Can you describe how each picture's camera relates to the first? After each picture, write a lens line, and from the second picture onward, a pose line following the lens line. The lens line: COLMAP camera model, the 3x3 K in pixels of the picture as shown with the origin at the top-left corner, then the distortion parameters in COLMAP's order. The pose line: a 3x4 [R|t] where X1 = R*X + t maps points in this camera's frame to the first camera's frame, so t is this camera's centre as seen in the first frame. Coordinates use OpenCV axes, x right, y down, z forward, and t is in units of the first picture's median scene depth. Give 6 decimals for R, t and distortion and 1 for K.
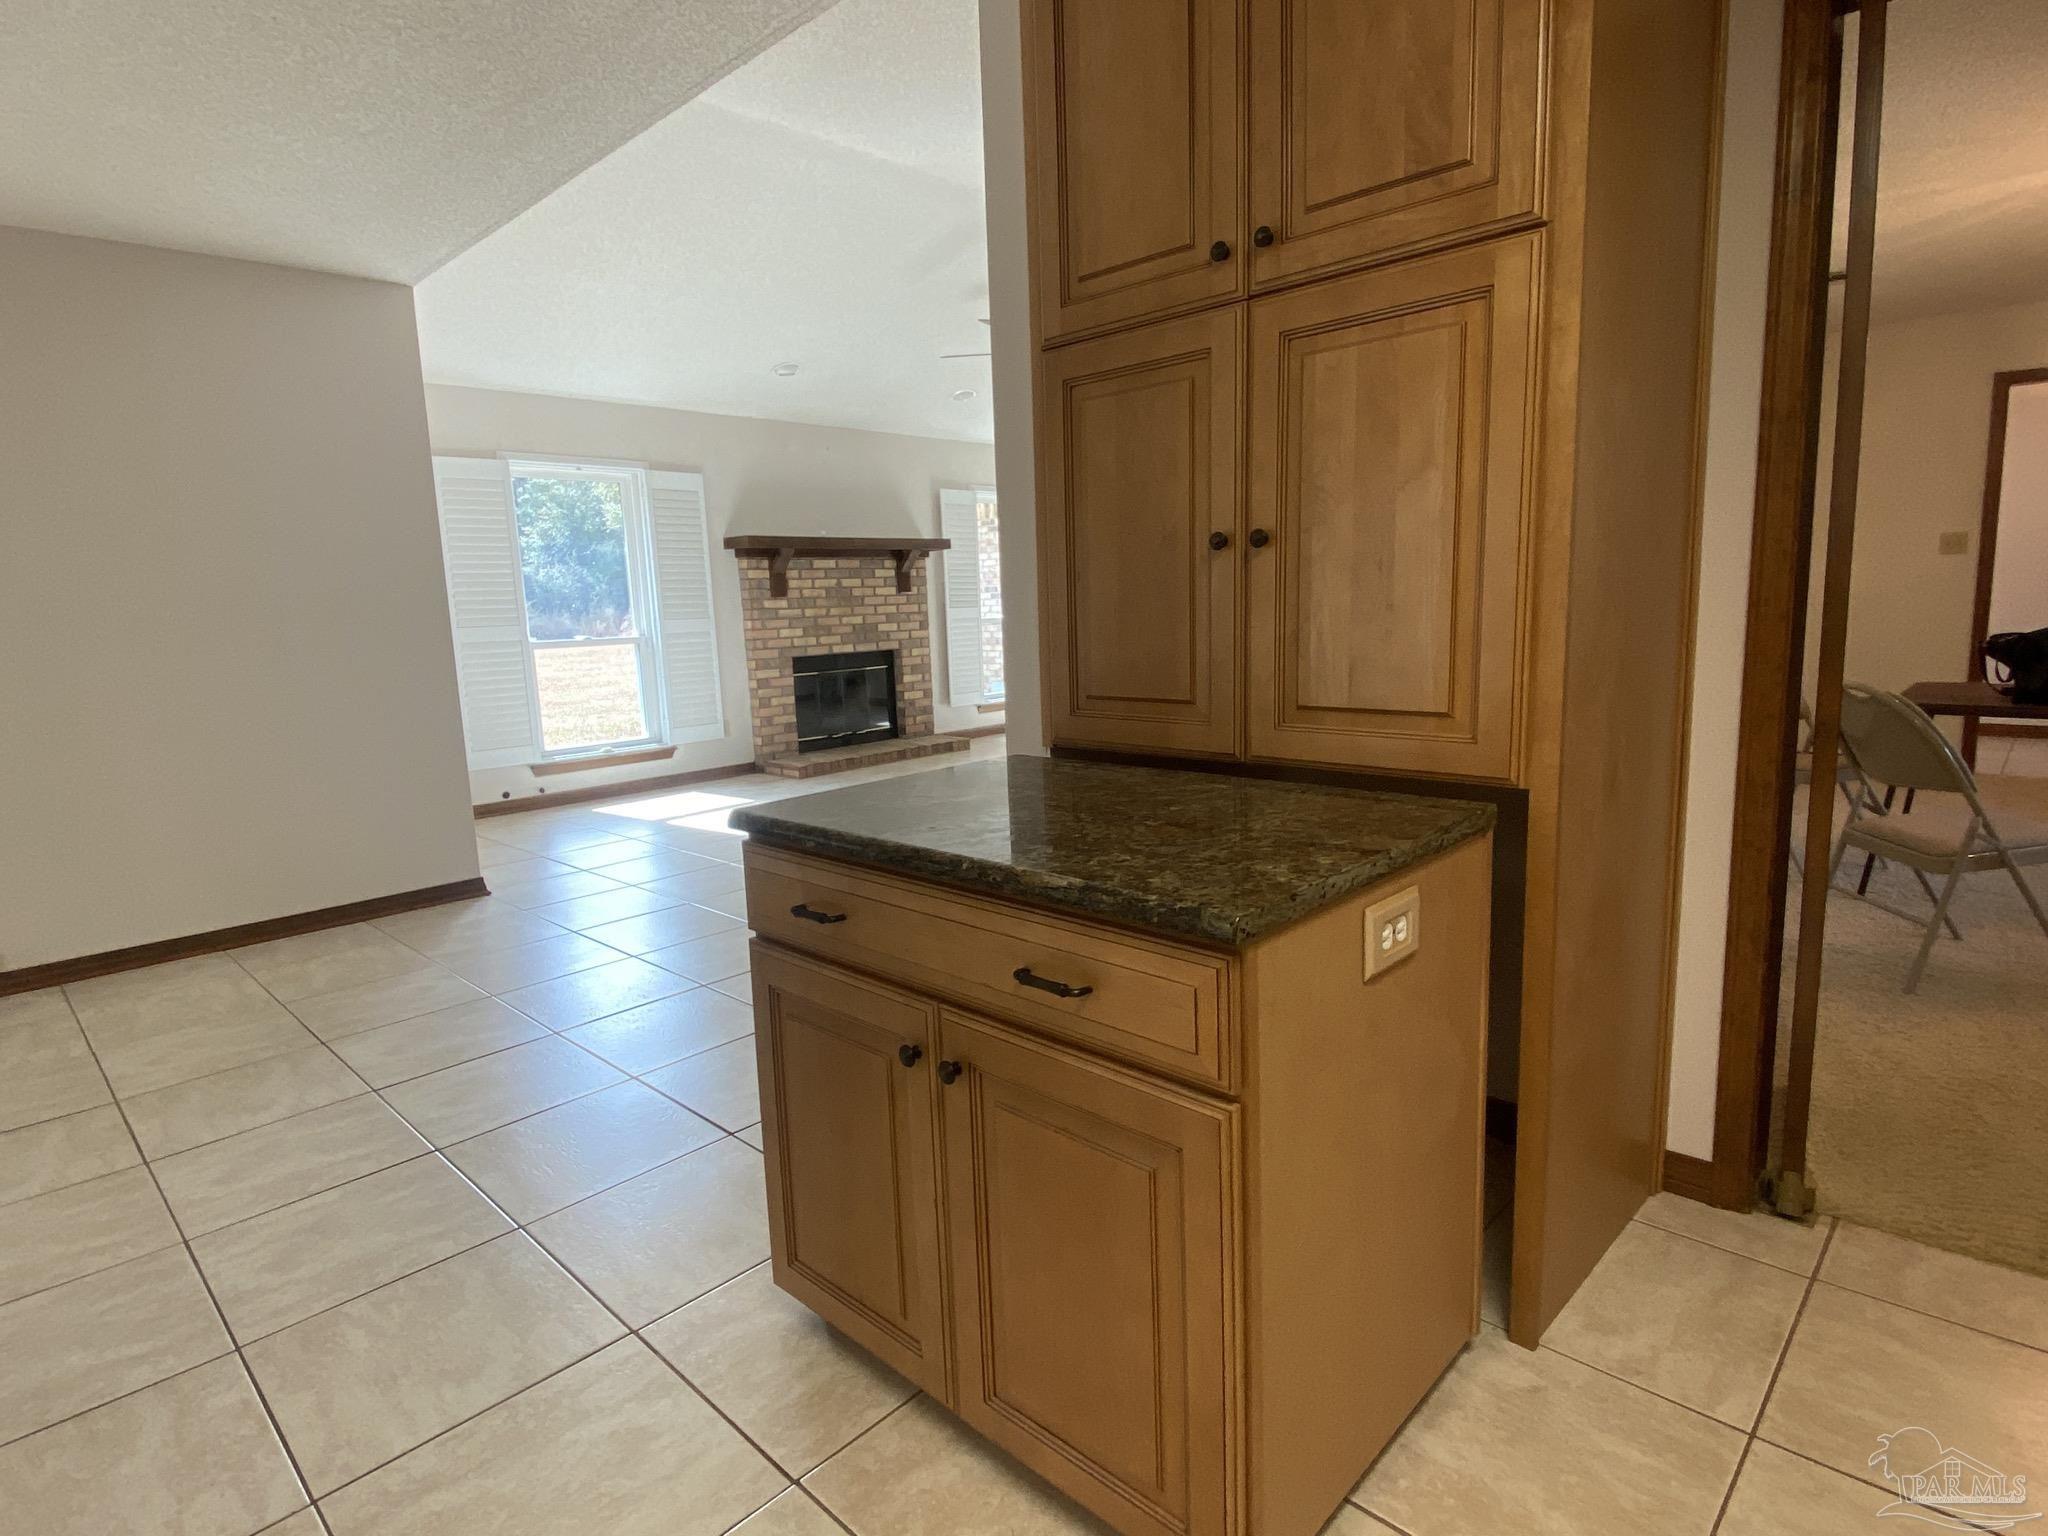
lens RADIAL K [[1079.7, 0, 1011.8], [0, 1079.7, 773.9], [0, 0, 1]] dist [0.058505, -0.045308]
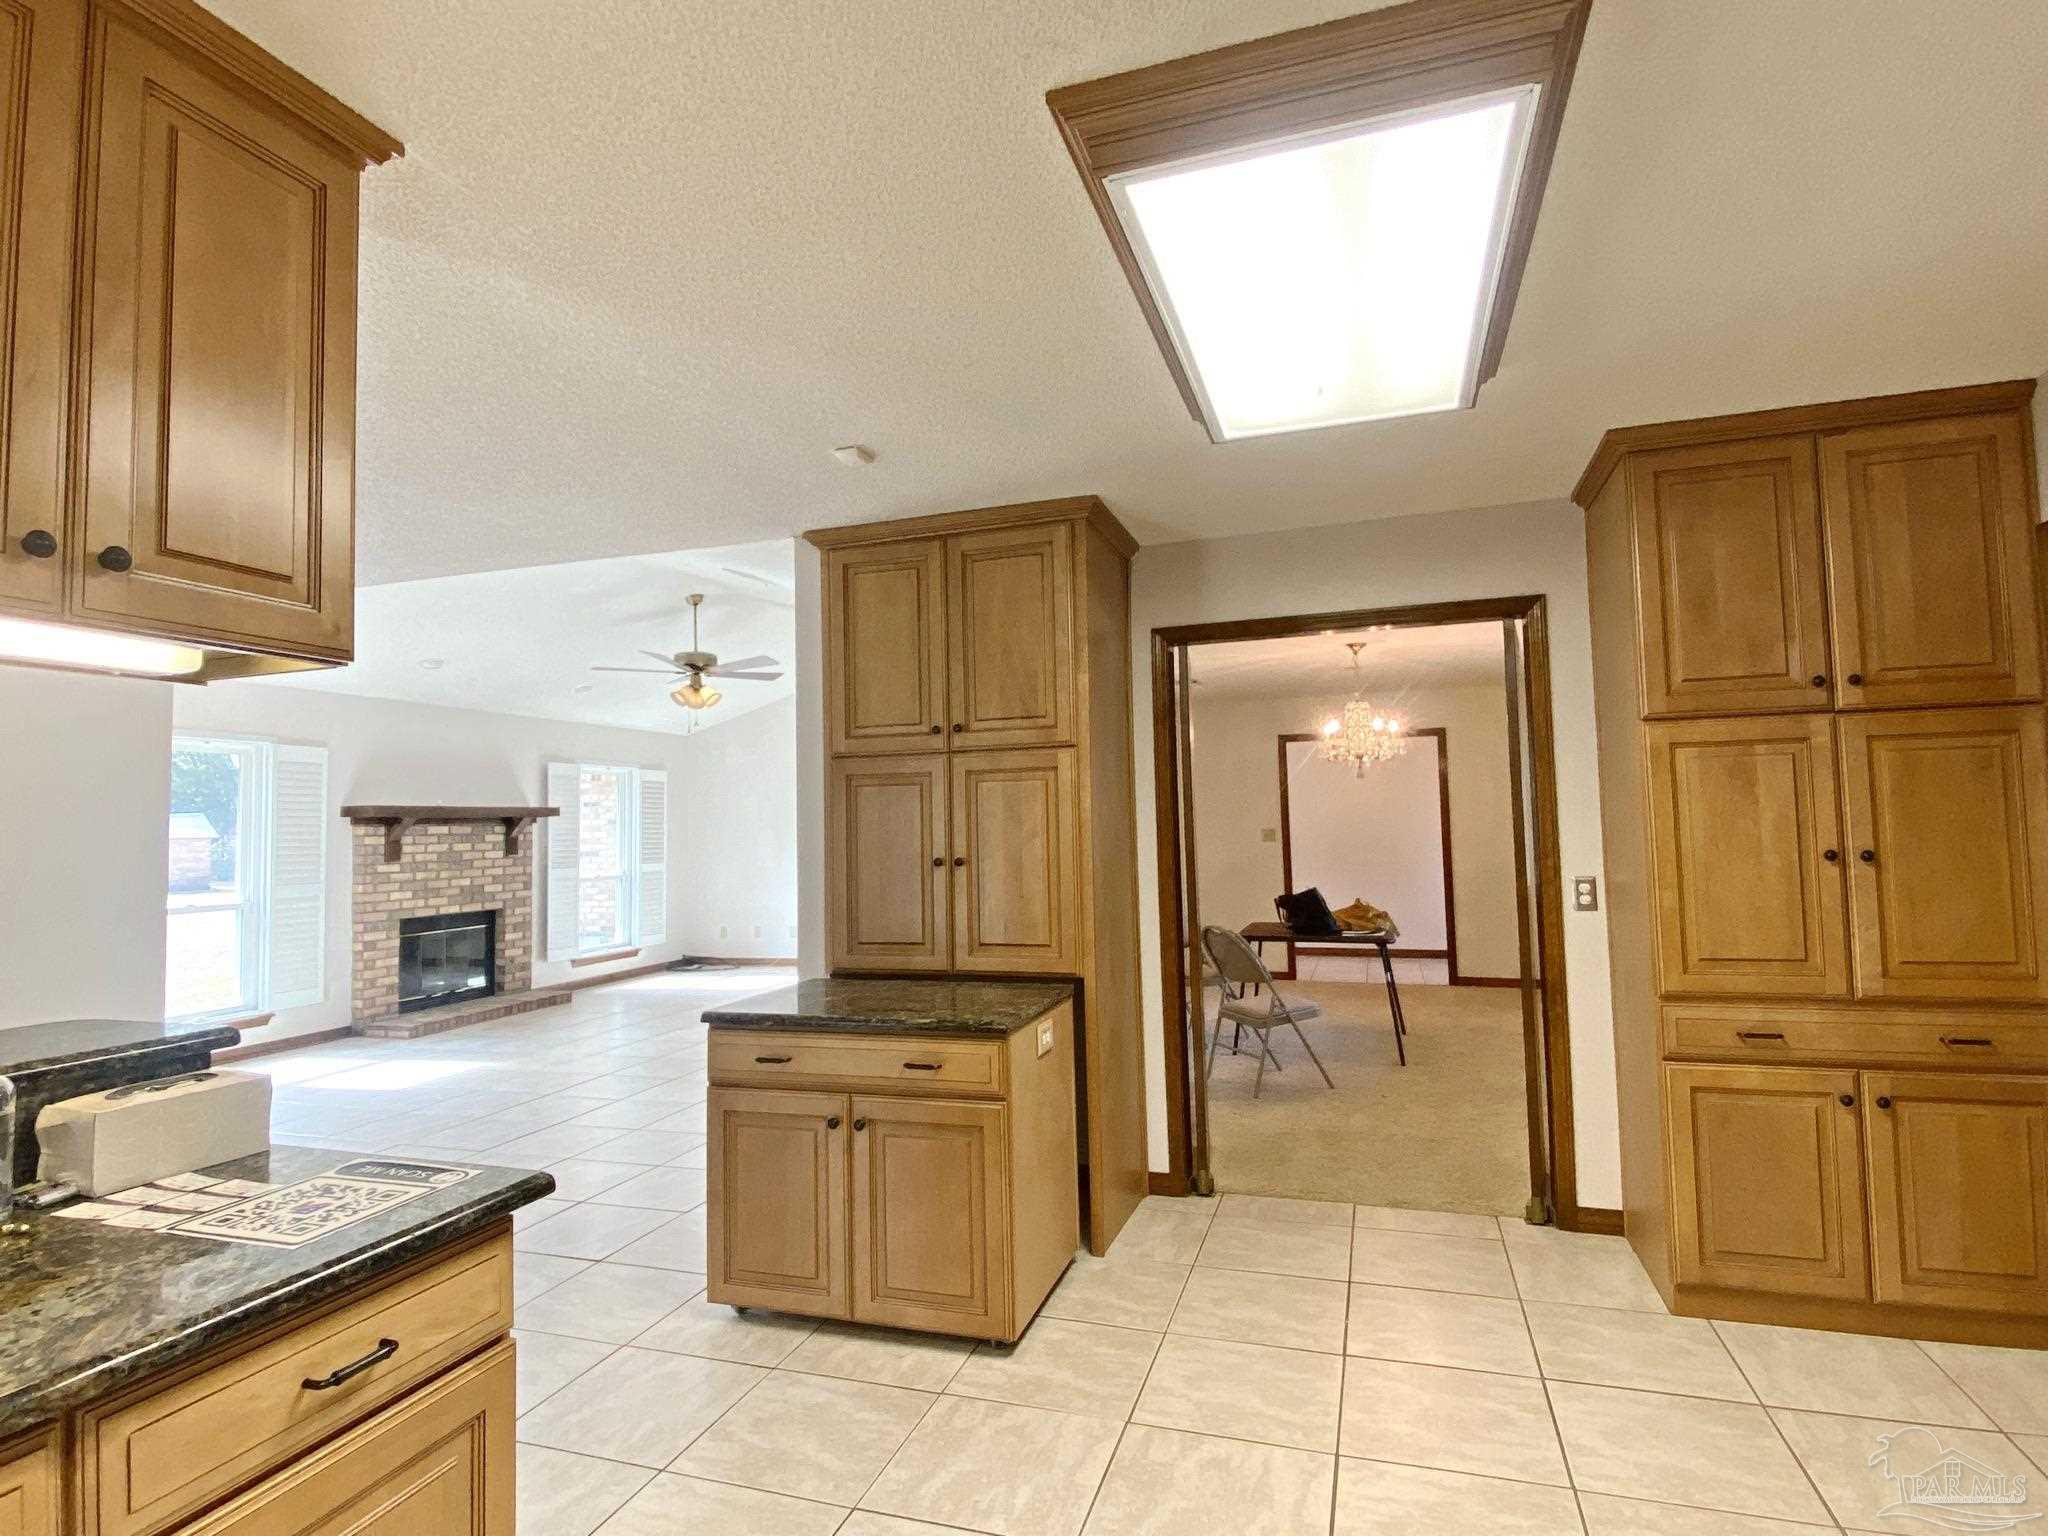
lens RADIAL K [[1097.6, 0, 1025.0], [0, 1097.6, 756.8], [0, 0, 1]] dist [0.015585, -0.000941]
pose [[0.898361, 0.043578, 0.437091, -0.138513], [0.061965, 0.972543, -0.224321, 0.015158], [-0.434865, 0.228606, 0.870995, -0.219133]]
